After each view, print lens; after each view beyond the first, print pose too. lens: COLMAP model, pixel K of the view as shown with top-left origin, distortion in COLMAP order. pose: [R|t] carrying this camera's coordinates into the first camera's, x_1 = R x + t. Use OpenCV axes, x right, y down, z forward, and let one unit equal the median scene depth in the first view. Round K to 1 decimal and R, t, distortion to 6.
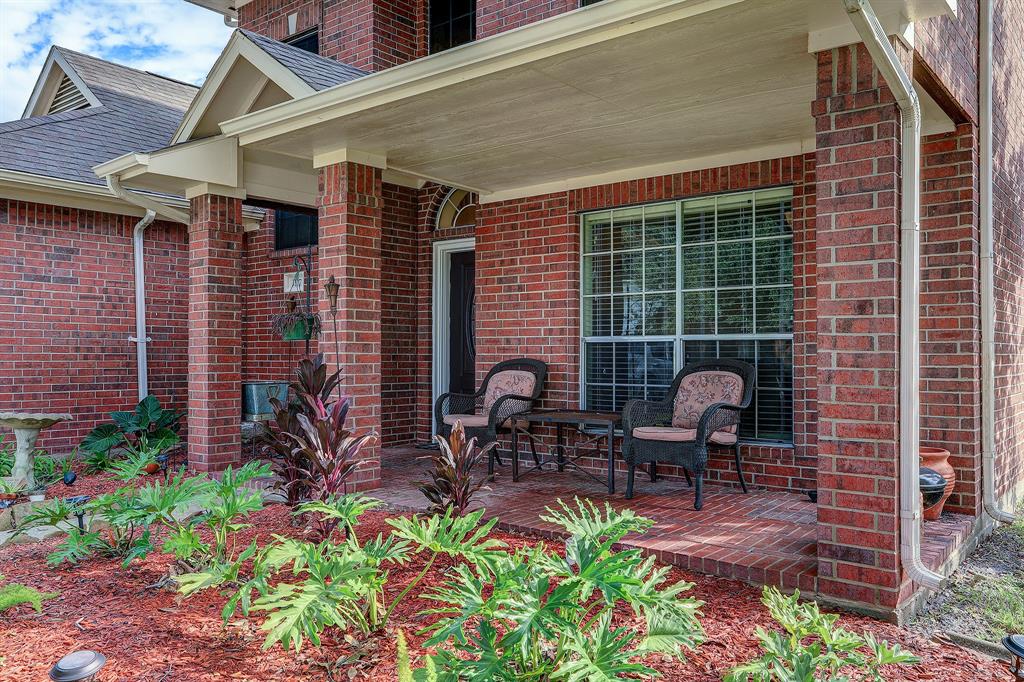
lens RADIAL K [[832.6, 0, 510.7], [0, 832.6, 345.8], [0, 0, 1]] dist [-0.123026, 0.011964]
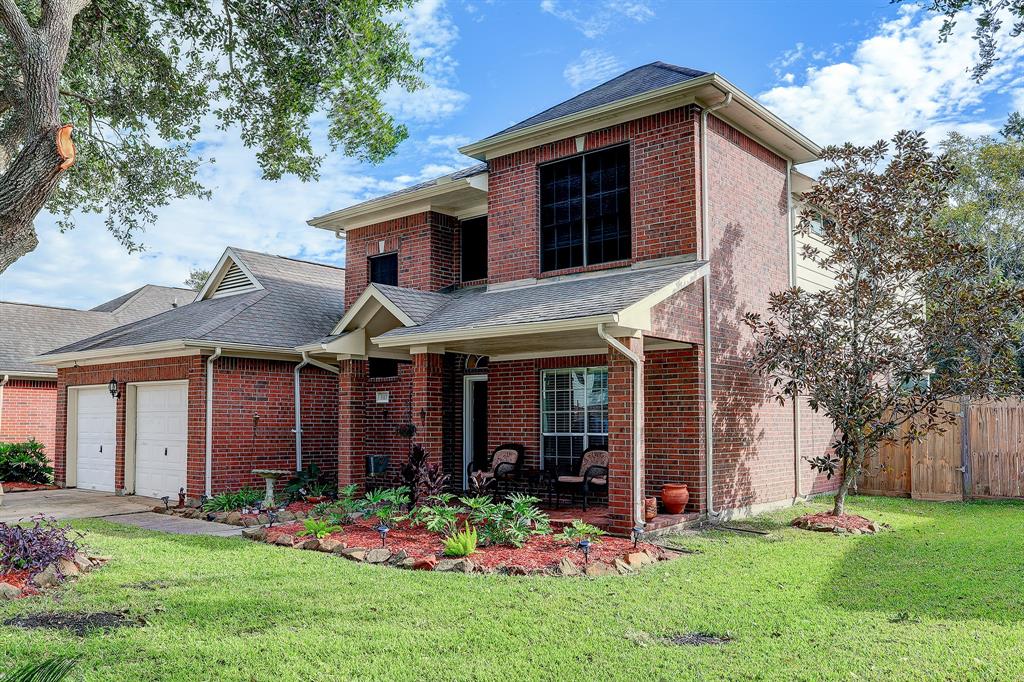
lens RADIAL K [[832.6, 0, 508.8], [0, 832.6, 342.2], [0, 0, 1]] dist [-0.123026, 0.011964]
pose [[0.999783, -0.003554, -0.020546, 0.048776], [0.001687, 0.995926, -0.090163, -0.046014], [0.020783, 0.090108, 0.995715, -0.965902]]
